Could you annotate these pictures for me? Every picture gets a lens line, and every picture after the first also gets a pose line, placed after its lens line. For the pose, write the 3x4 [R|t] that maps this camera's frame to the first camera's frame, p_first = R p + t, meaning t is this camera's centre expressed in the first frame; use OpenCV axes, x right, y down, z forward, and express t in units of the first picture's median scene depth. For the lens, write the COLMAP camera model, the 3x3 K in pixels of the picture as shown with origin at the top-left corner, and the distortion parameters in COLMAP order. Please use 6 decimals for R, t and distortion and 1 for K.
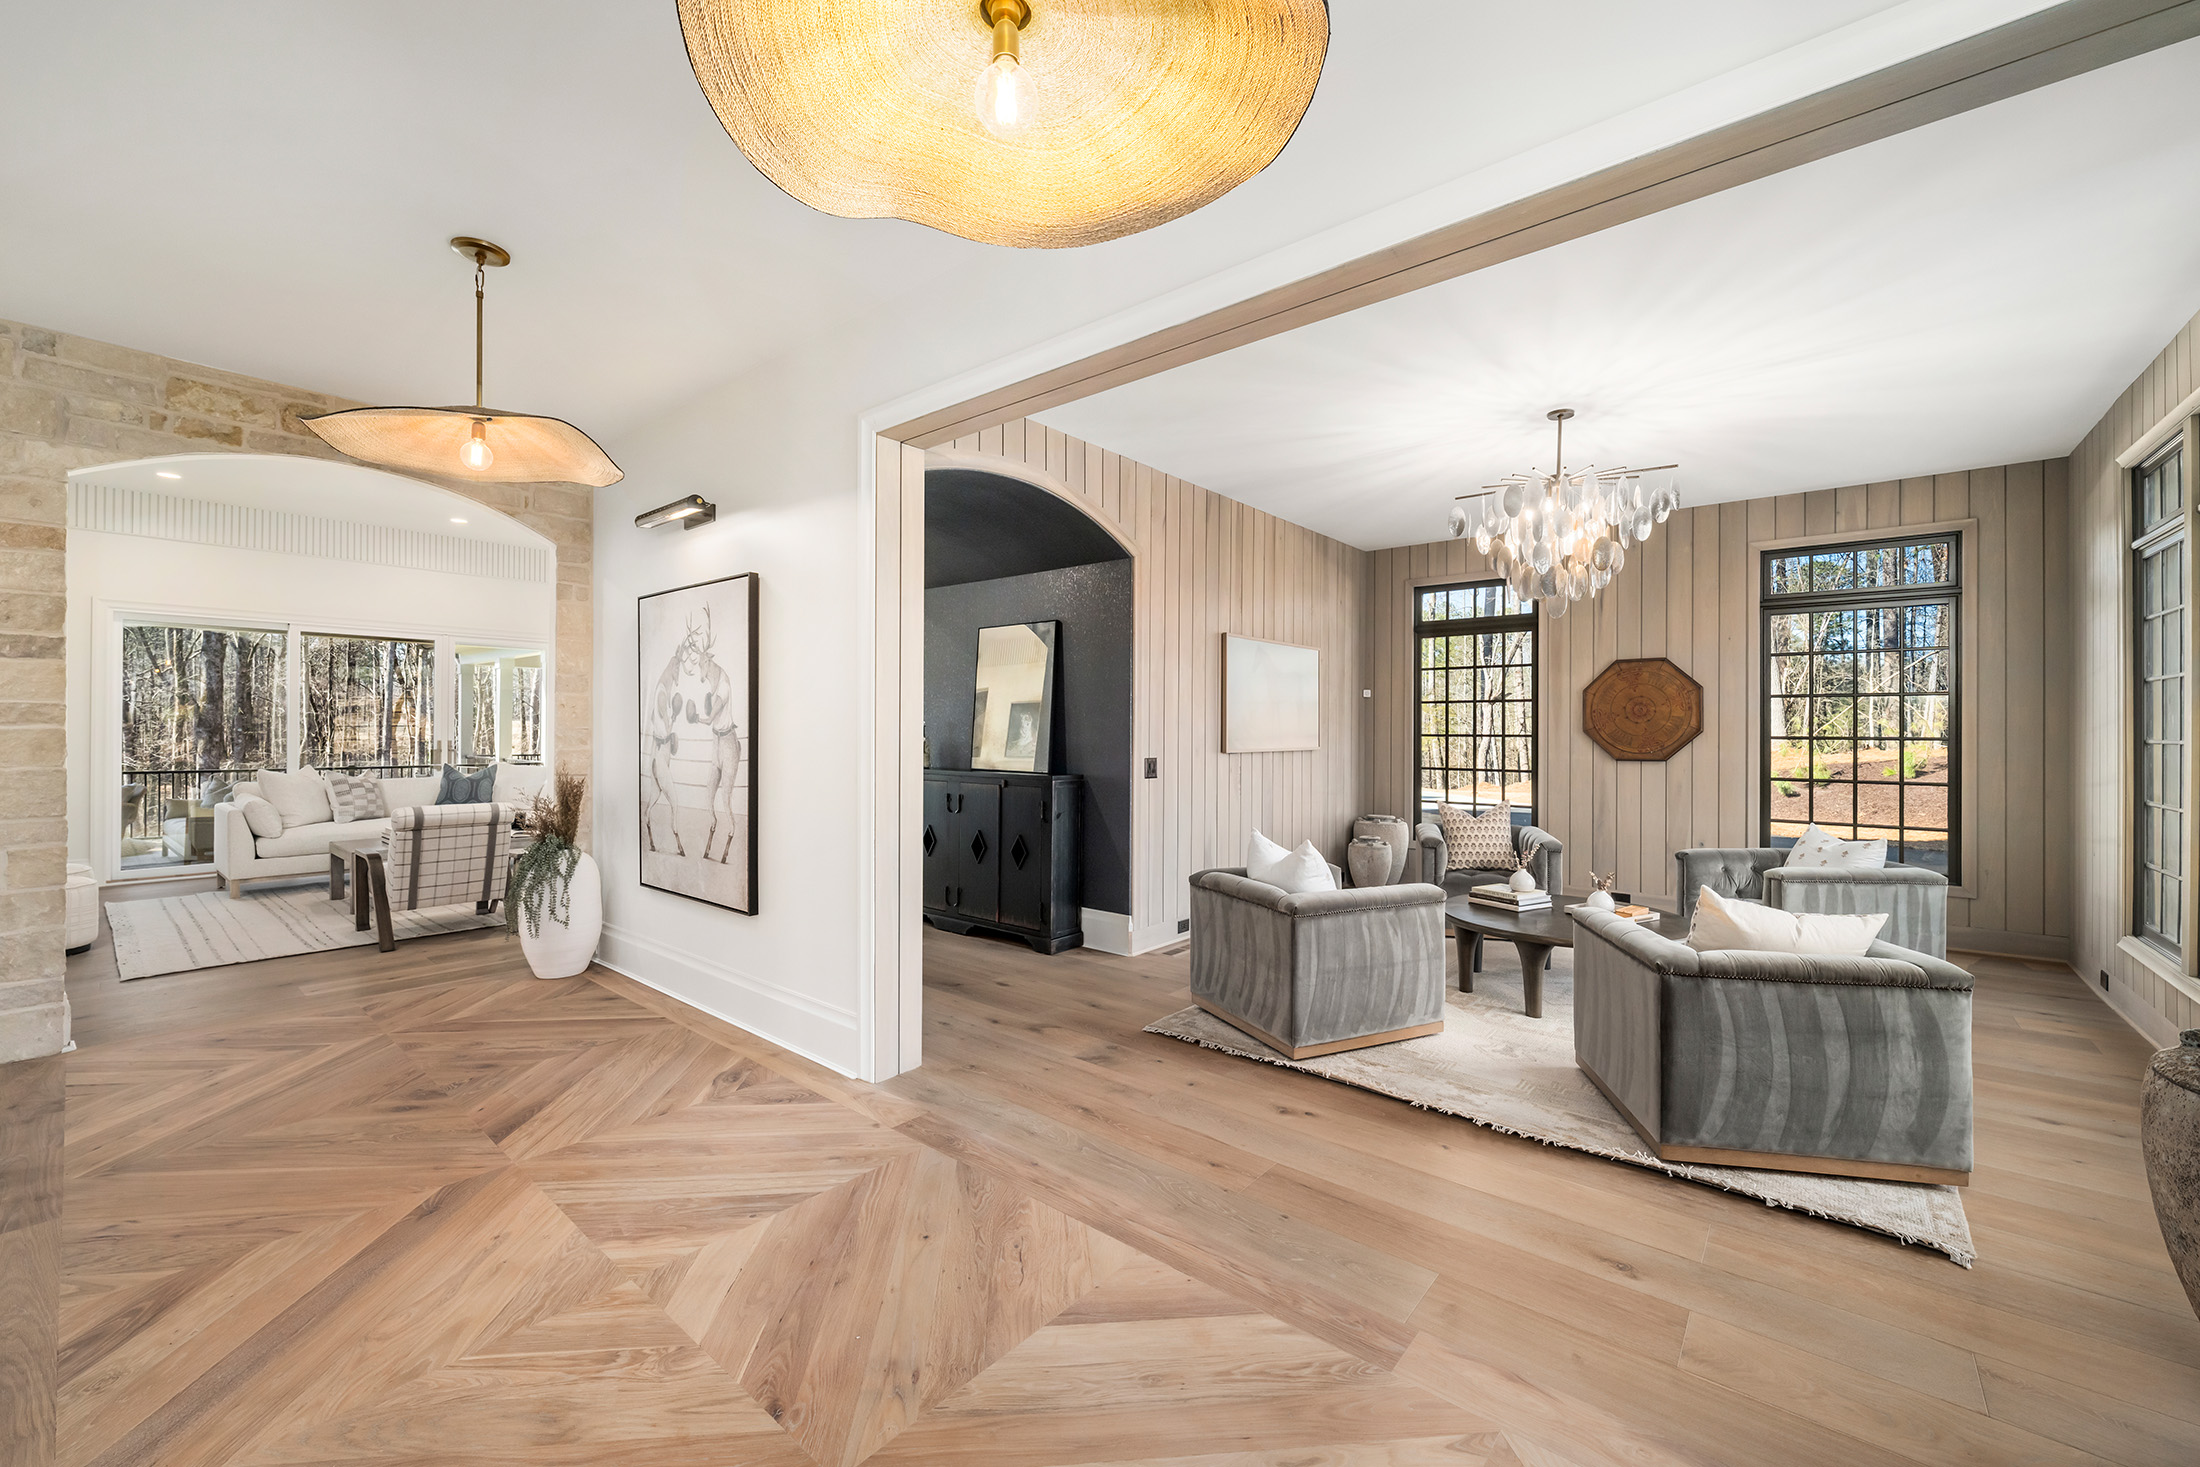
lens RADIAL K [[863.3, 0, 1109.6], [0, 863.3, 729.4], [0, 0, 1]] dist [-0.005367, 0.000817]
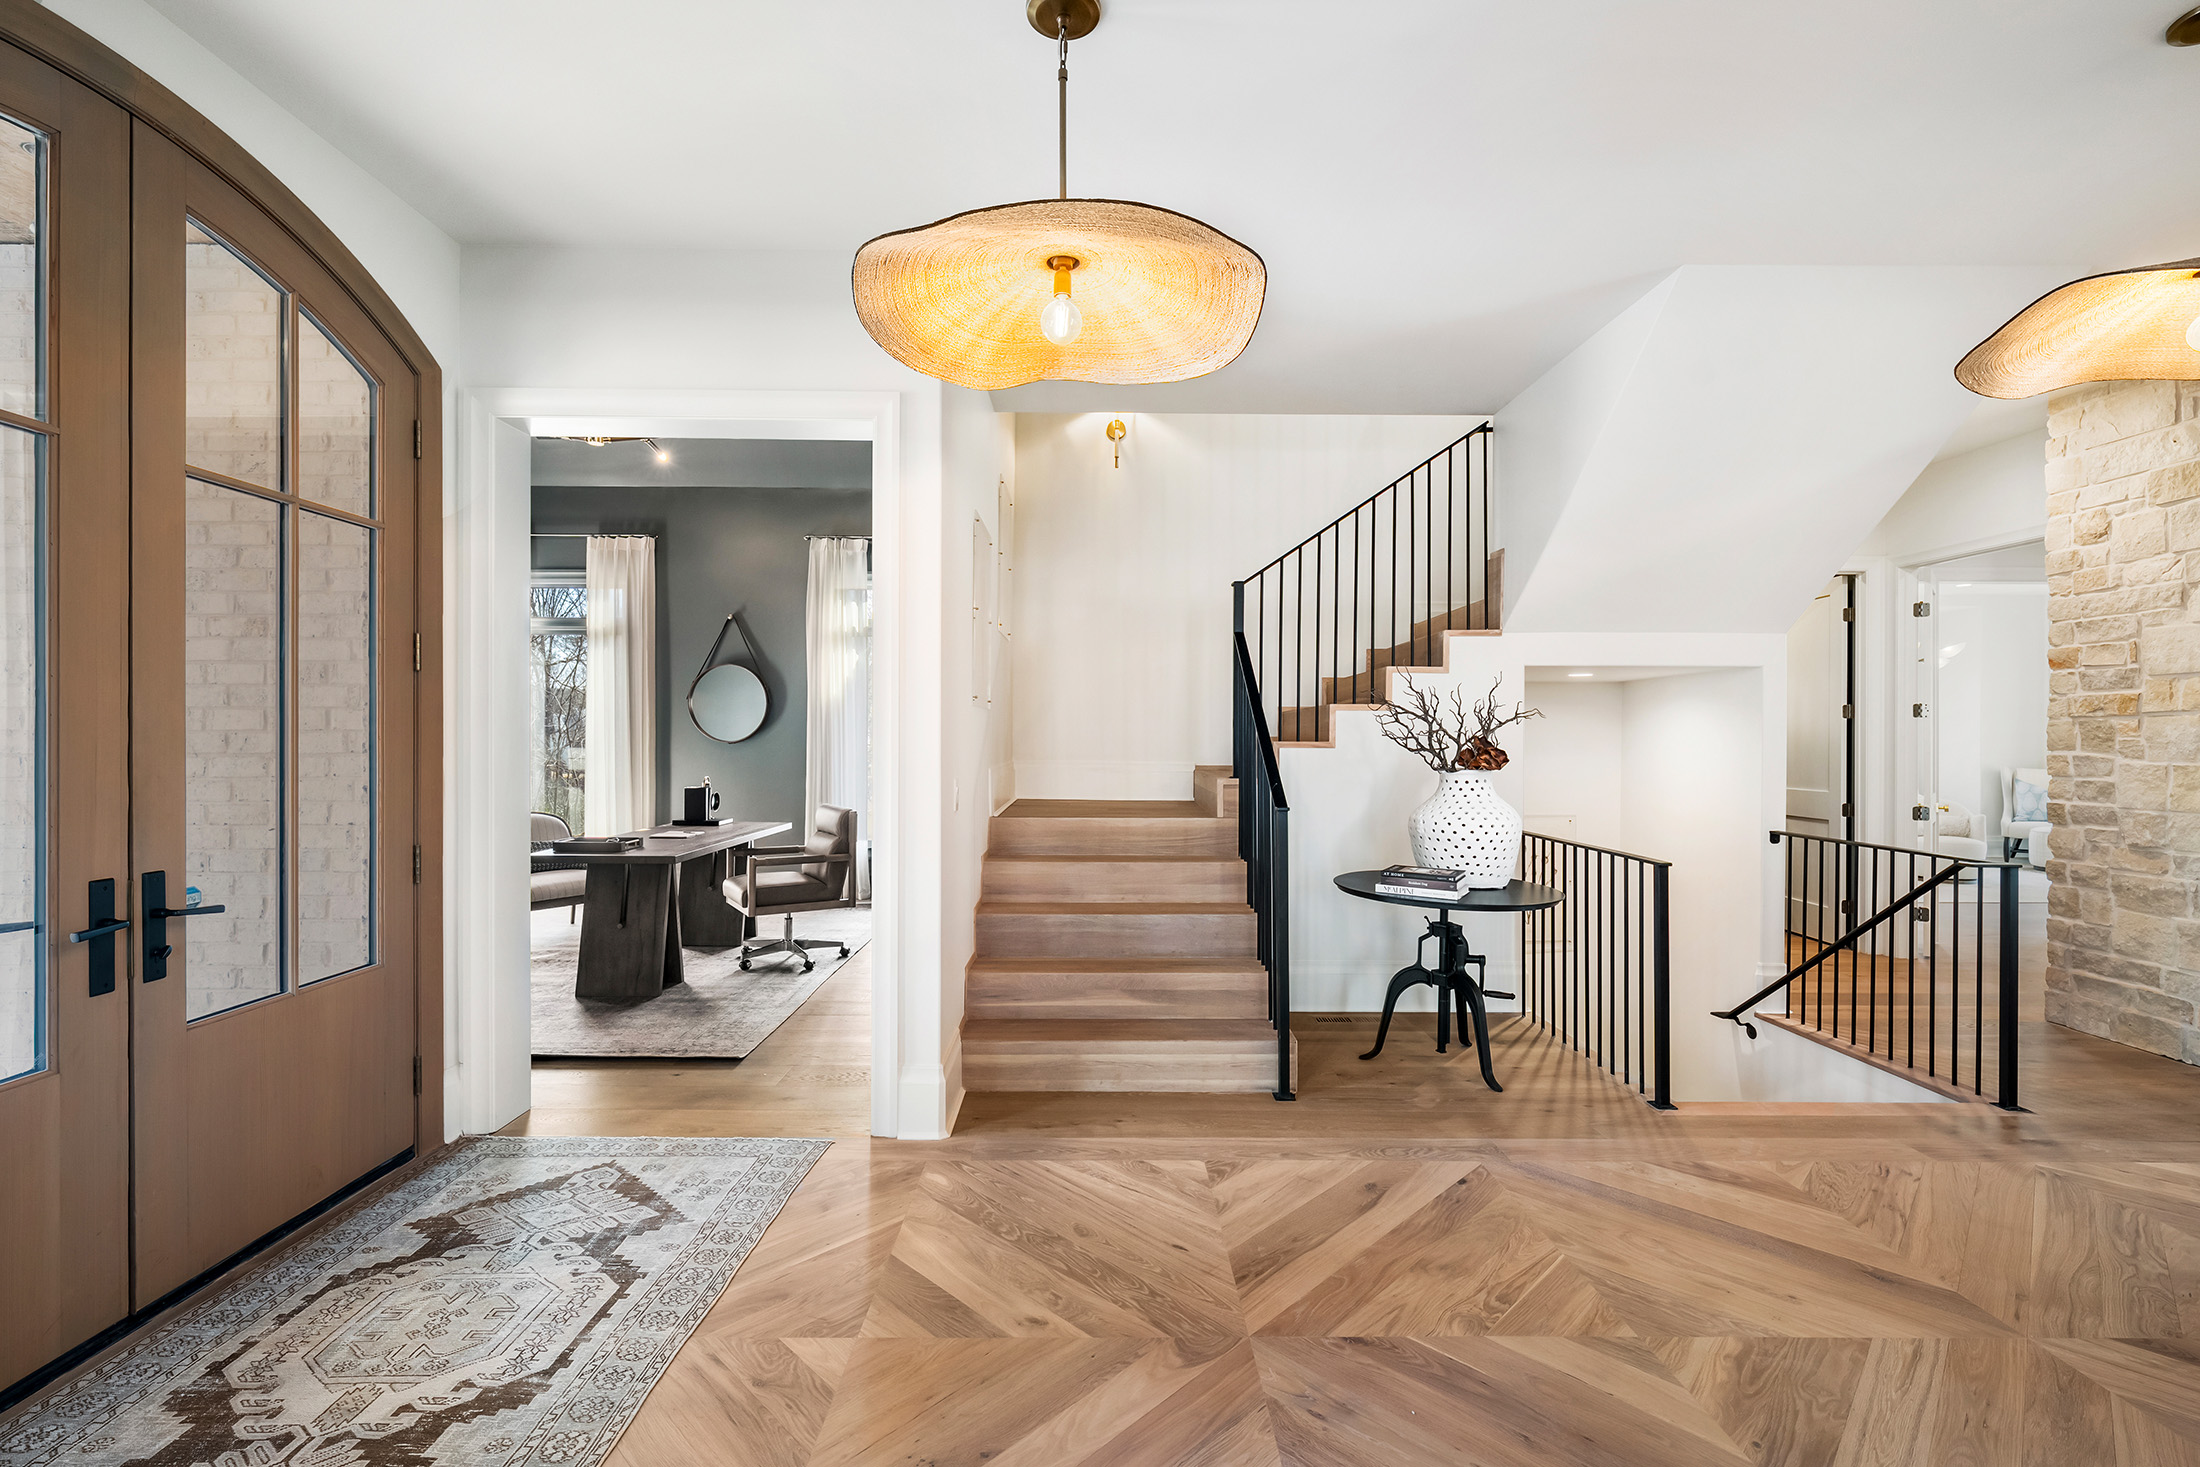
lens RADIAL K [[978.3, 0, 1106.2], [0, 978.3, 736.0], [0, 0, 1]] dist [0.002194, 0.000506]
pose [[-0.769268, -0.006301, -0.638895, 0.286214], [-0.008100, 0.999967, -0.000109, -0.000089], [0.638875, 0.005091, -0.769294, 0.735755]]
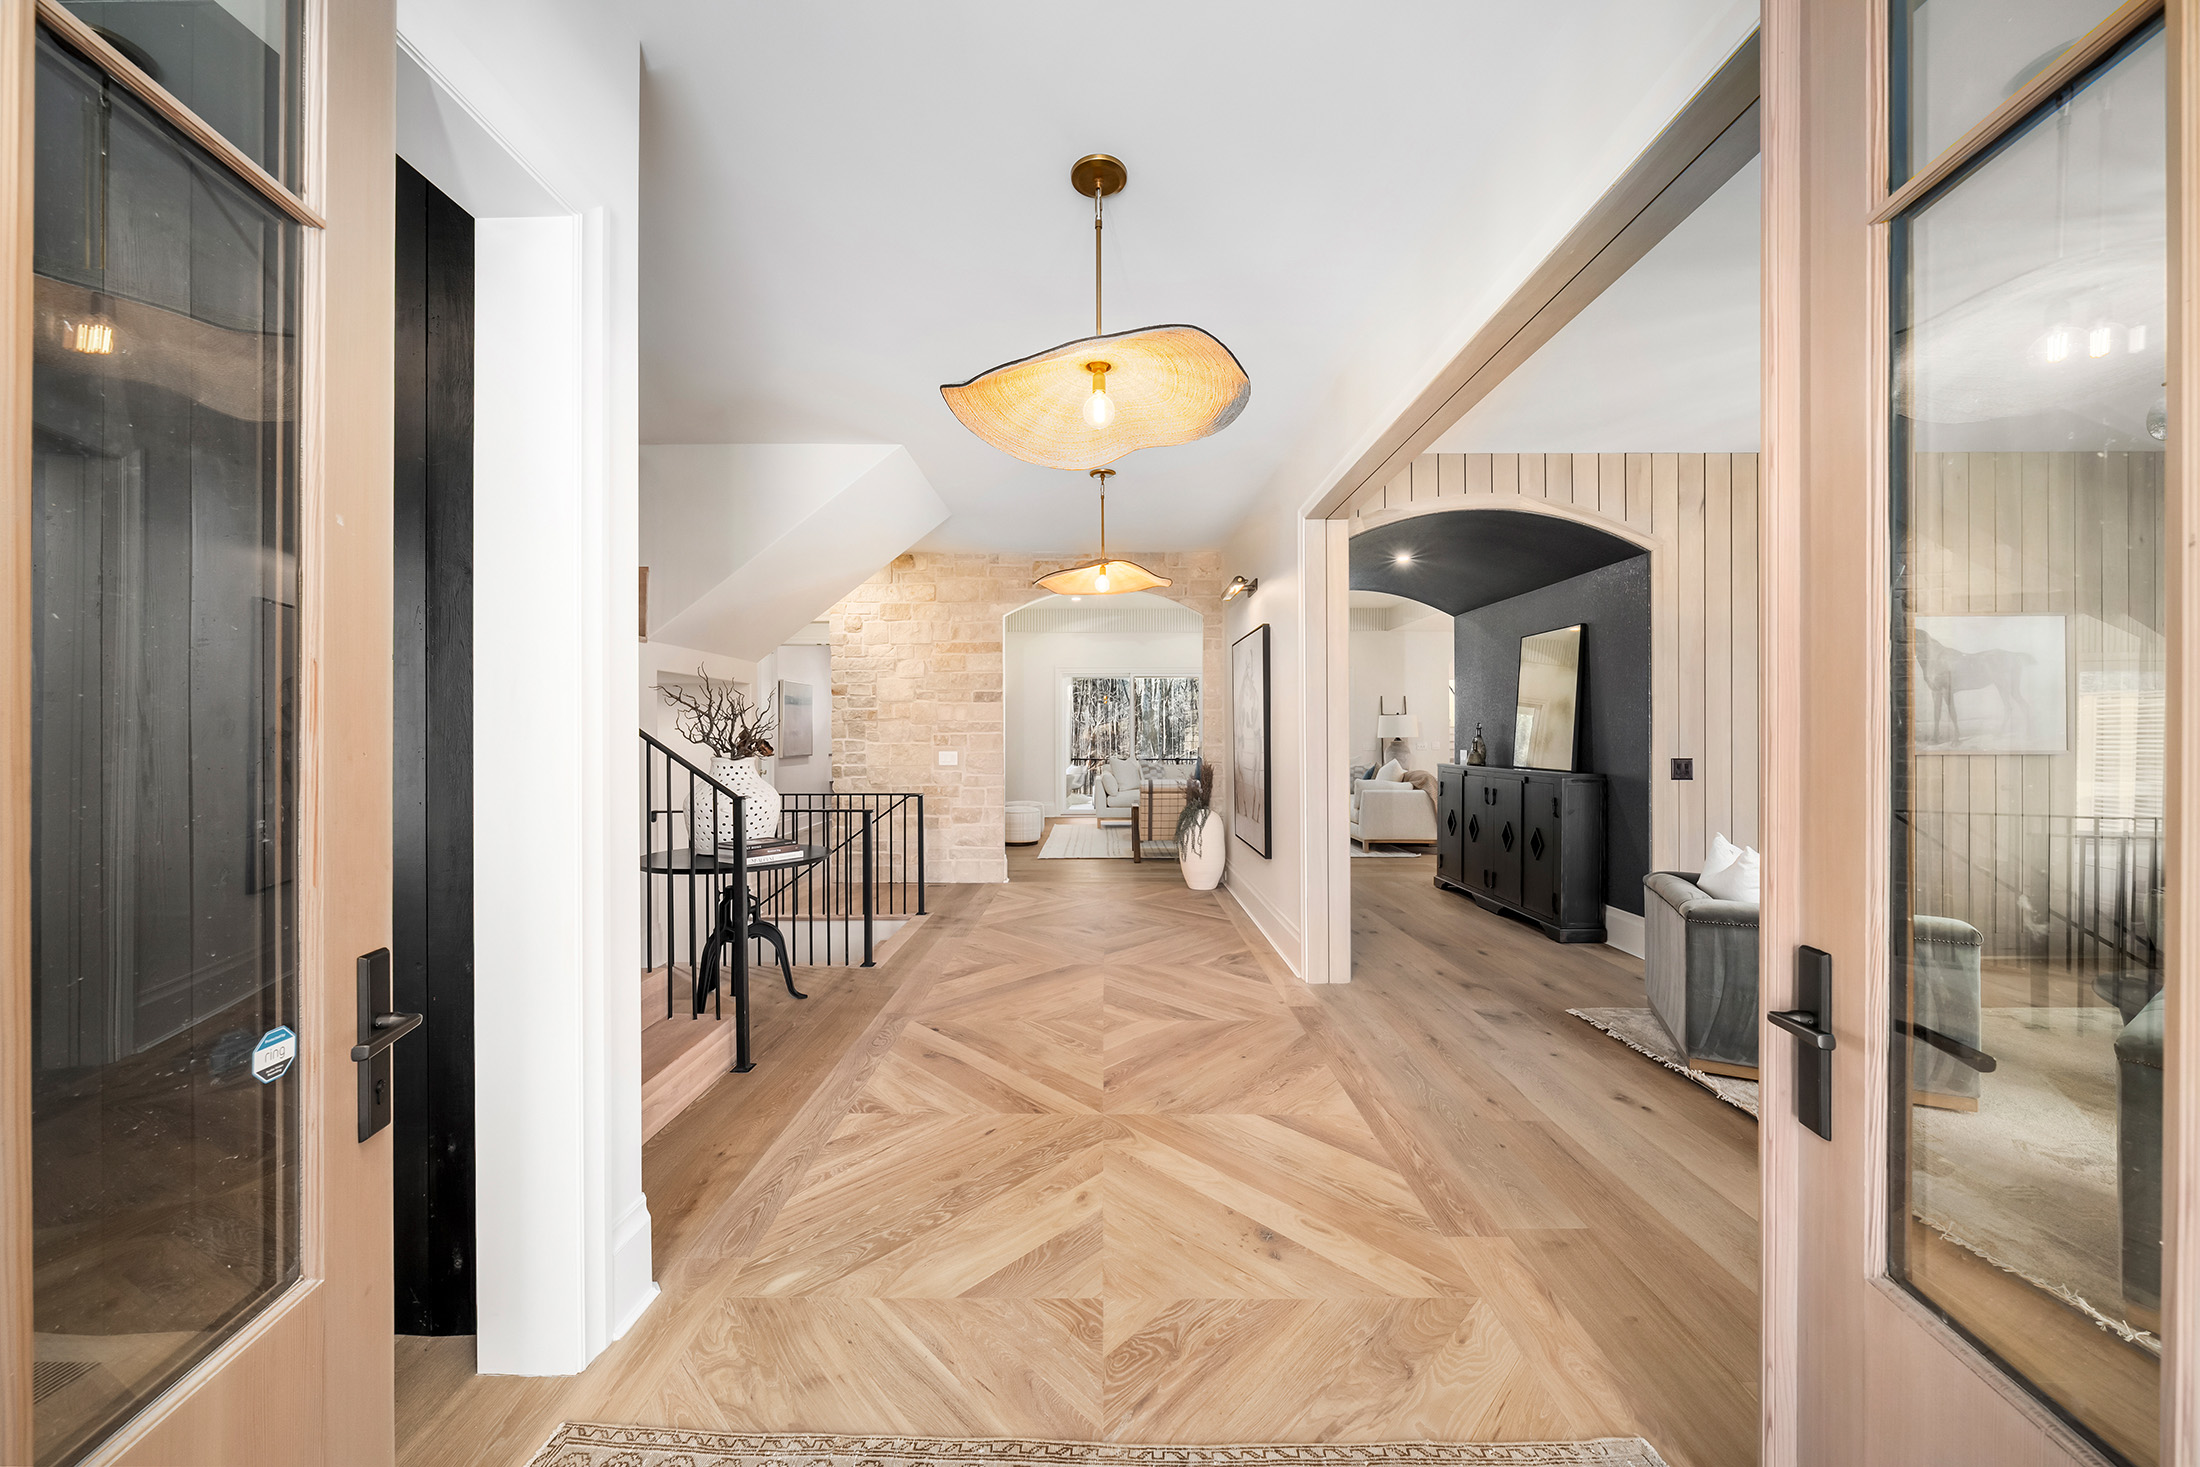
lens RADIAL K [[775.2, 0, 1101.1], [0, 775.2, 732.9], [0, 0, 1]] dist [-0.001140, -0.000107]
pose [[0.633288, -0.007905, -0.773876, 0.392552], [0.005705, 0.999968, -0.005546, 0.008140], [0.773895, -0.000903, 0.633313, -0.043526]]
